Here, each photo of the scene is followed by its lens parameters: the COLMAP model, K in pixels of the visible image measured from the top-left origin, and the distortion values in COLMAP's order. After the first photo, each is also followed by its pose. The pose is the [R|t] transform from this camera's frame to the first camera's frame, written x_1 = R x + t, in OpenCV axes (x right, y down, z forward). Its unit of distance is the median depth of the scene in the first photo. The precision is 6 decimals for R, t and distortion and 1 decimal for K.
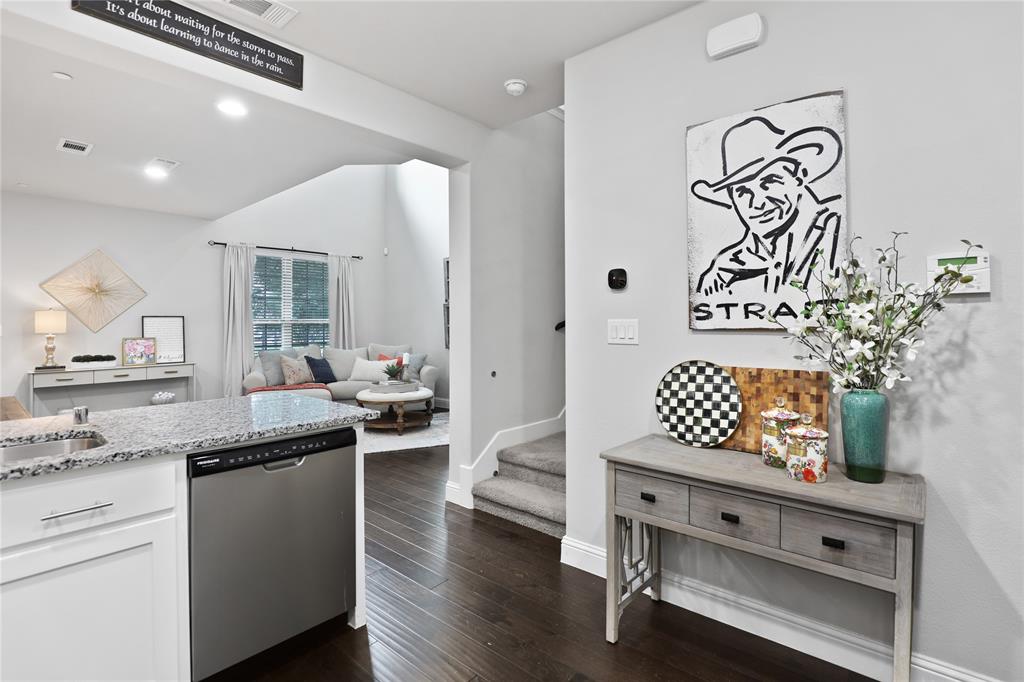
lens RADIAL K [[480.2, 0, 502.9], [0, 480.2, 318.9], [0, 0, 1]] dist [-0.022966, 0.000187]
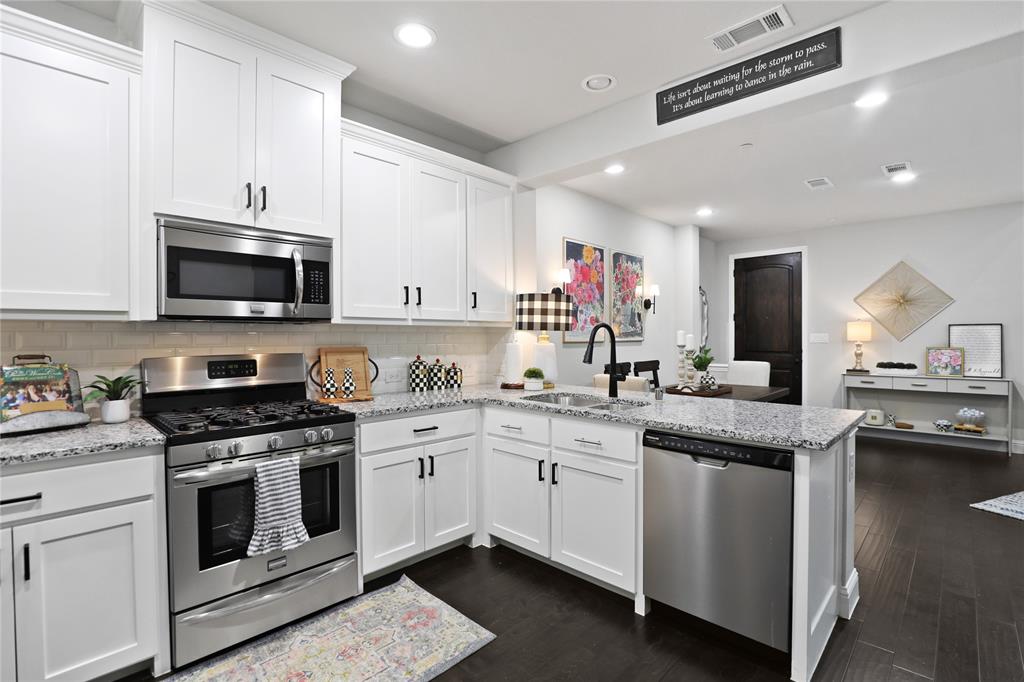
lens RADIAL K [[480.2, 0, 528.0], [0, 480.2, 336.3], [0, 0, 1]] dist [-0.022966, 0.000187]
pose [[-0.018775, 0.007761, -0.999794, 0.504270], [0.010801, 0.999913, 0.007559, 0.002860], [0.999765, -0.010657, -0.018857, 0.477446]]
